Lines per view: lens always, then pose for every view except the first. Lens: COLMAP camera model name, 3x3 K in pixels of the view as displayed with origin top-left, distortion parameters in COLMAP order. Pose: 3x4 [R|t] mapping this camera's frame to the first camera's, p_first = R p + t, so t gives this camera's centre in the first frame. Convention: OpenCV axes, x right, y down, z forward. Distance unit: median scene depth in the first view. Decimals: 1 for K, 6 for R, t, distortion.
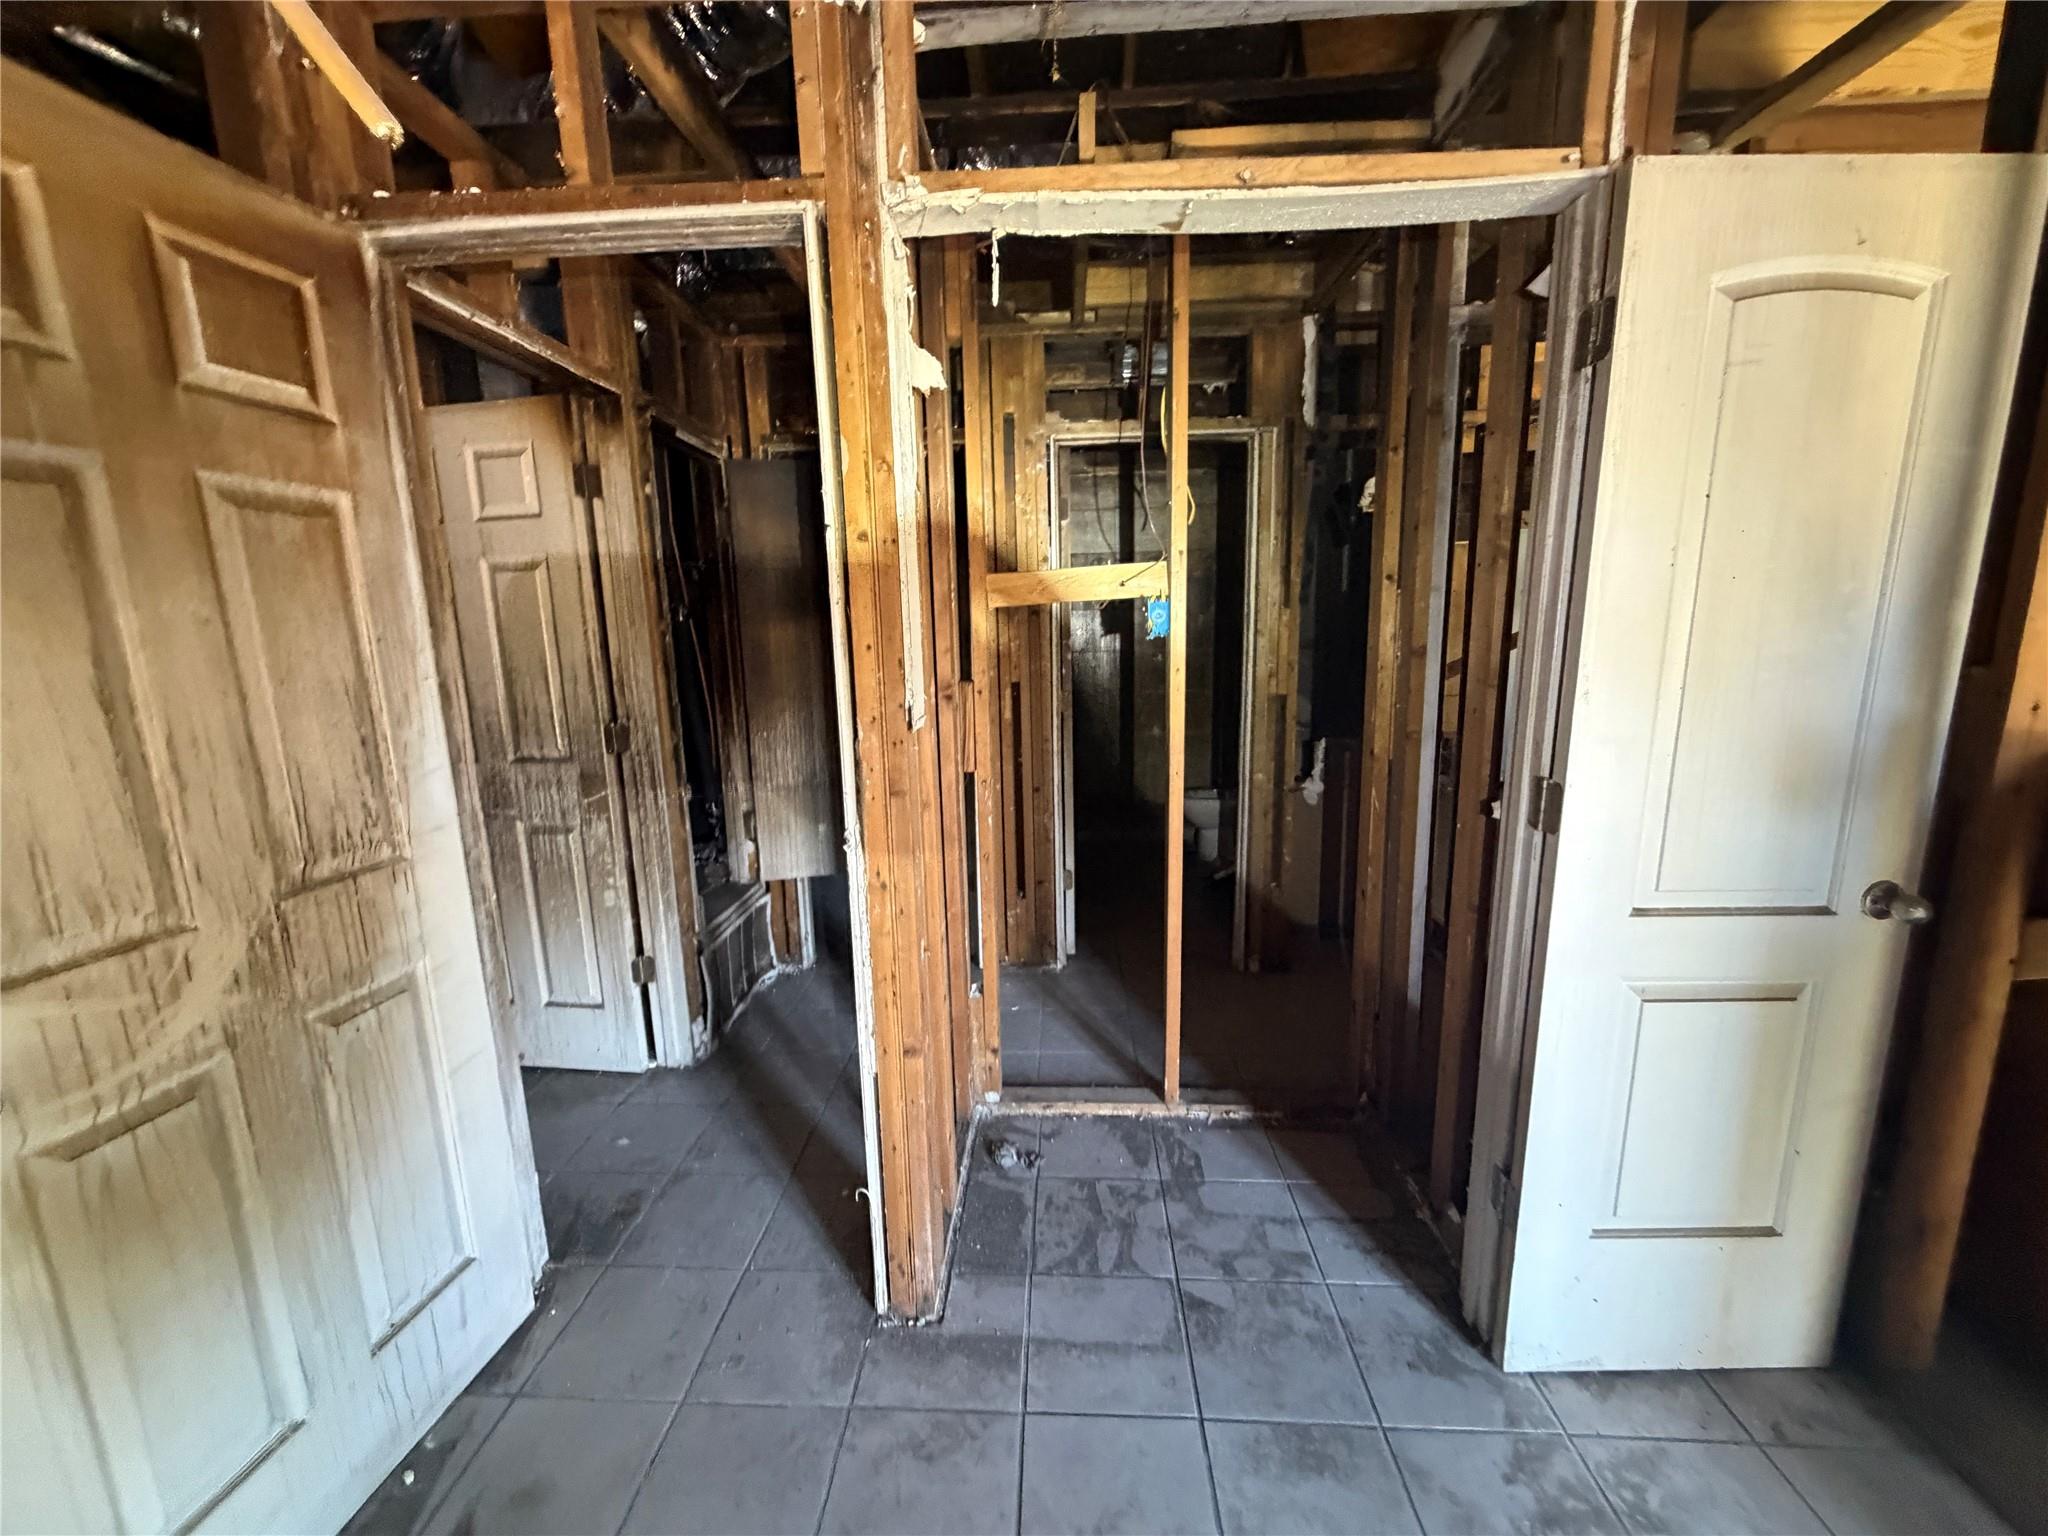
lens RADIAL K [[819.8, 0, 1025.1], [0, 819.8, 768.1], [0, 0, 1]] dist [-0.001132, -0.000438]
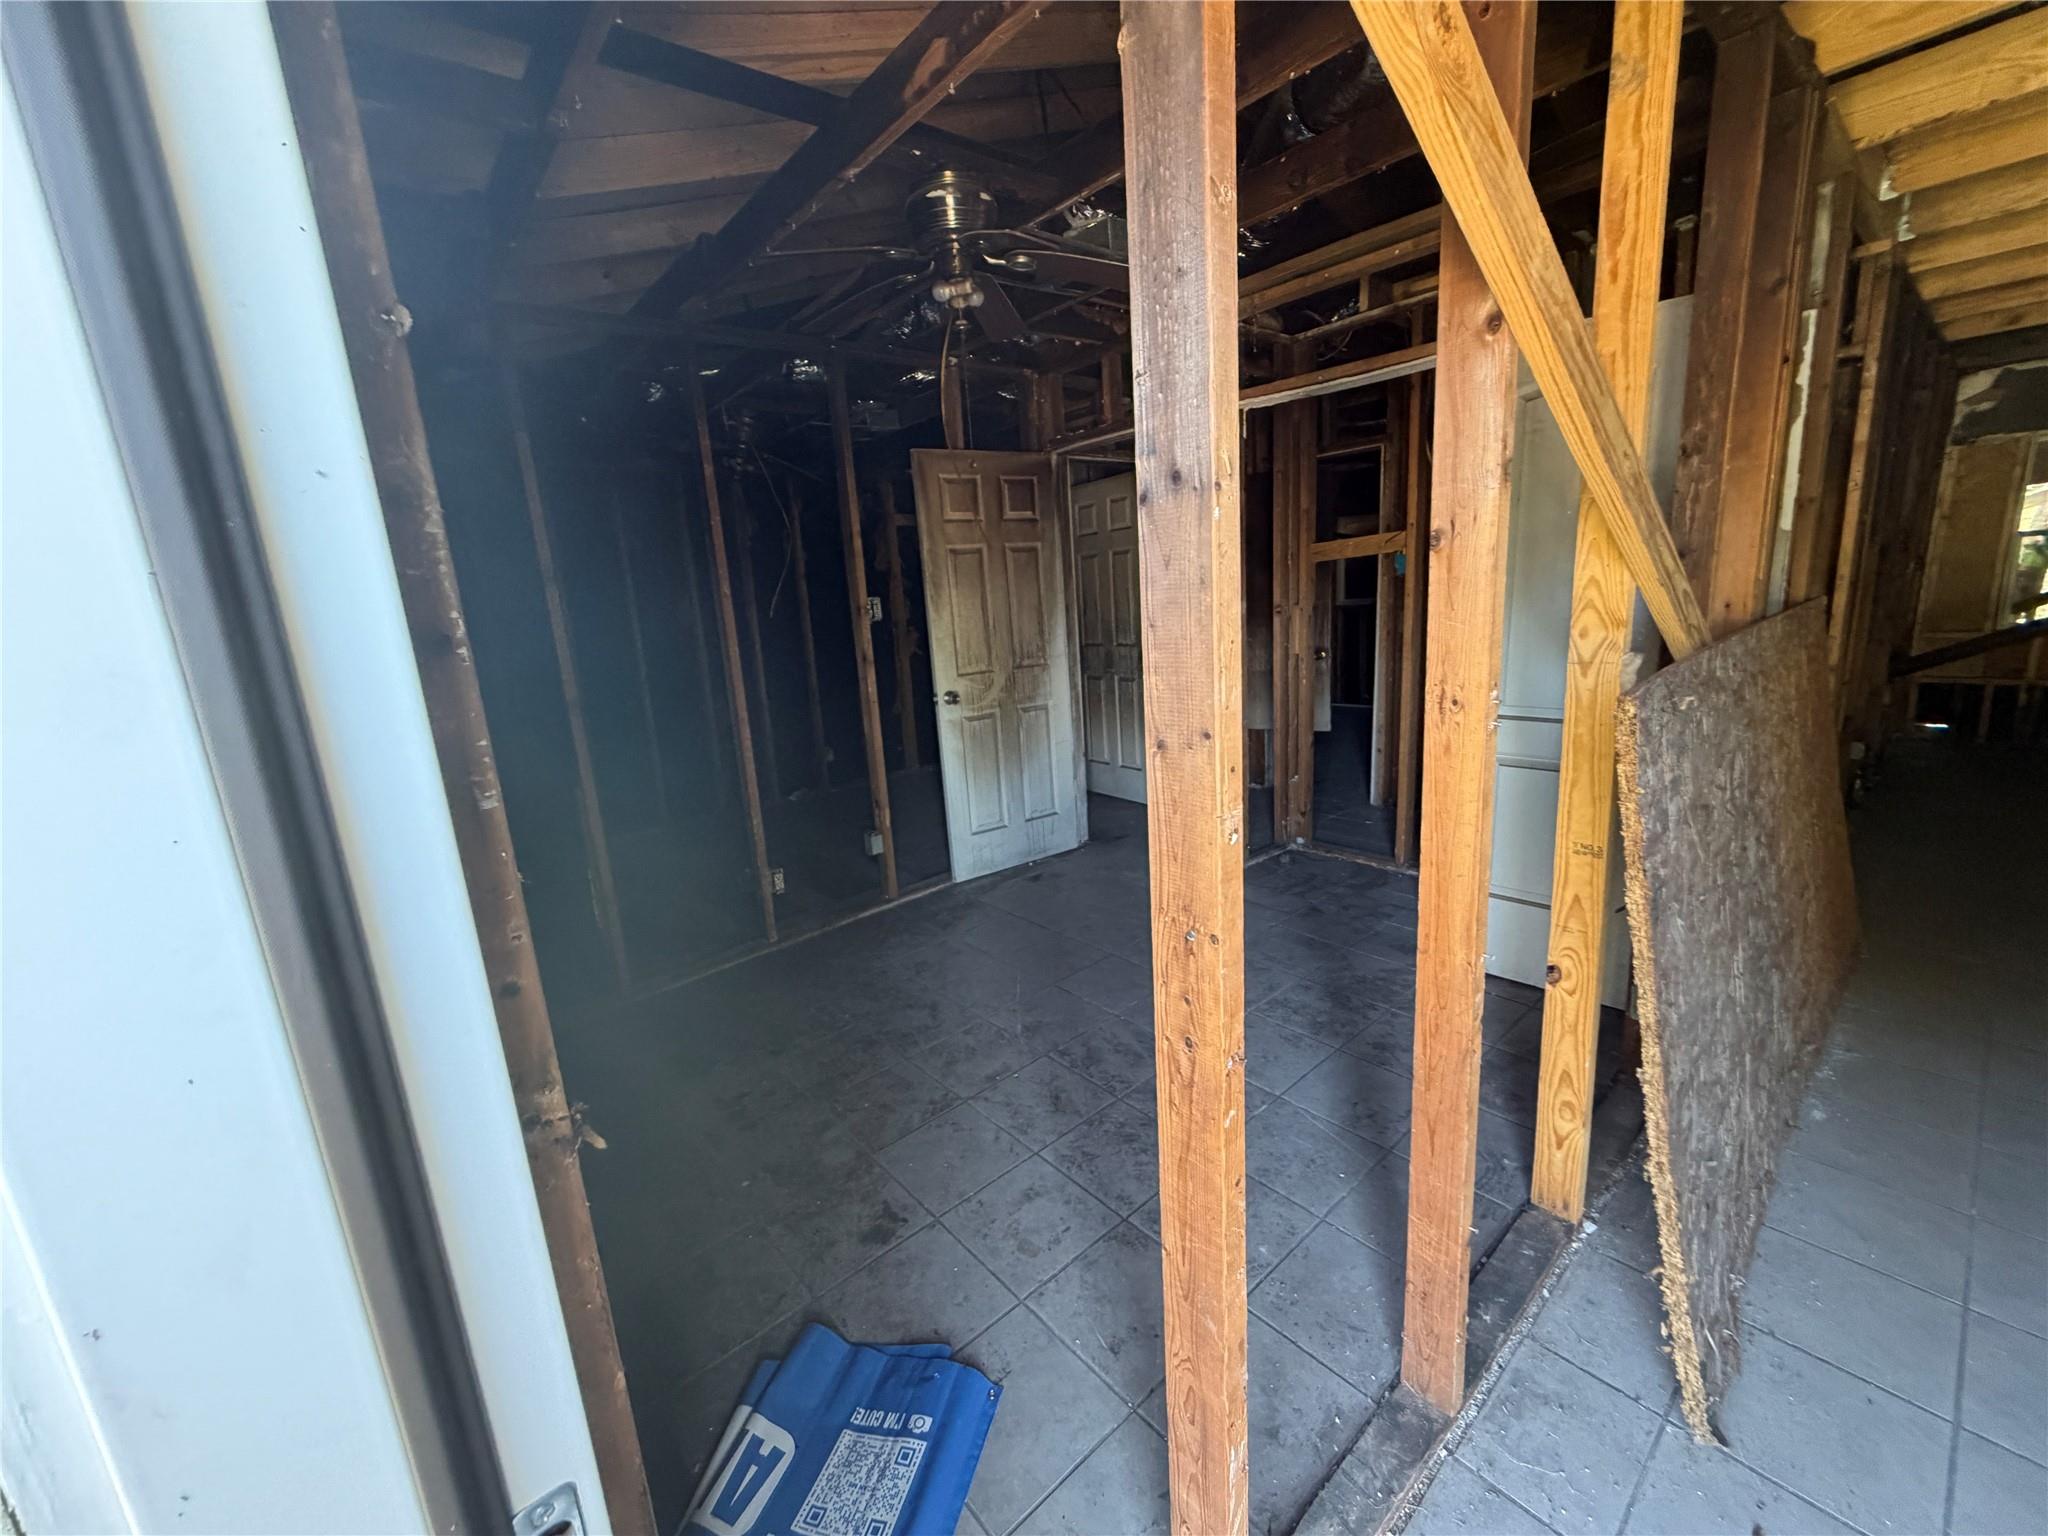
lens RADIAL K [[819.8, 0, 1021.0], [0, 819.8, 765.3], [0, 0, 1]] dist [-0.001132, -0.000438]
pose [[0.682603, 0.128669, -0.719373, 1.491390], [-0.077492, 0.991572, 0.103824, 0.189583], [0.726670, -0.015125, 0.686821, -1.221581]]
